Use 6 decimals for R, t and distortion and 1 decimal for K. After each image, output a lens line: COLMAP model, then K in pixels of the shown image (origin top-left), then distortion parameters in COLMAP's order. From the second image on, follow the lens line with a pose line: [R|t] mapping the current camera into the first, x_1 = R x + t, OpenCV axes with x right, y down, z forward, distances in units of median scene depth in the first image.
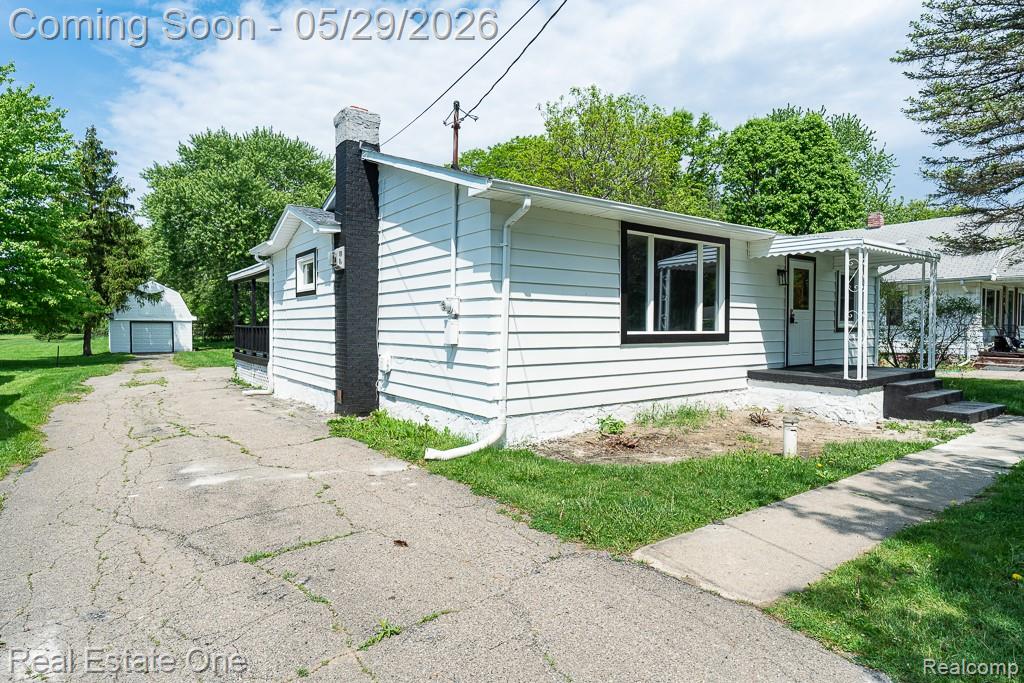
lens RADIAL K [[554.5, 0, 512.0], [0, 554.5, 341.5], [0, 0, 1]] dist [-0.001993, -0.000045]
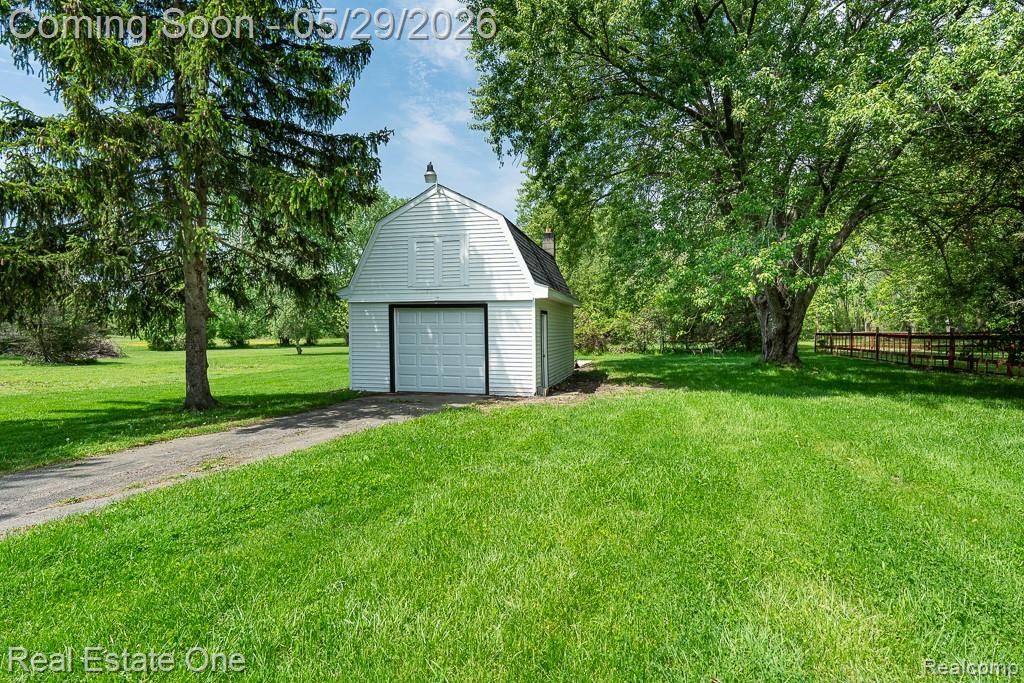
lens RADIAL K [[535.8, 0, 509.1], [0, 535.8, 300.1], [0, 0, 1]] dist [0.000856, -0.000020]
pose [[0.641127, -0.049801, -0.765818, -0.415051], [-0.019162, 0.996542, -0.080847, -0.014443], [0.767196, 0.066508, 0.637955, 0.937563]]
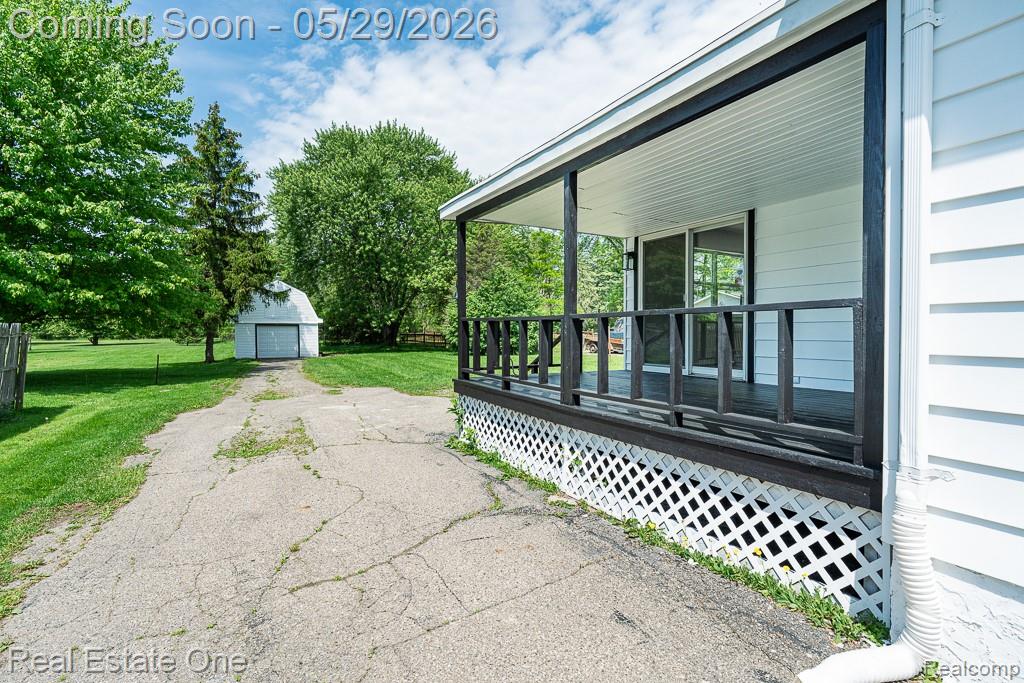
lens RADIAL K [[485.1, 0, 512.0], [0, 485.1, 341.5], [0, 0, 1]] dist [0.001135, -0.000199]
pose [[0.992305, -0.000075, -0.123814, -0.186770], [-0.000710, 0.999980, -0.006301, -0.003532], [0.123812, 0.006341, 0.992285, 0.283664]]
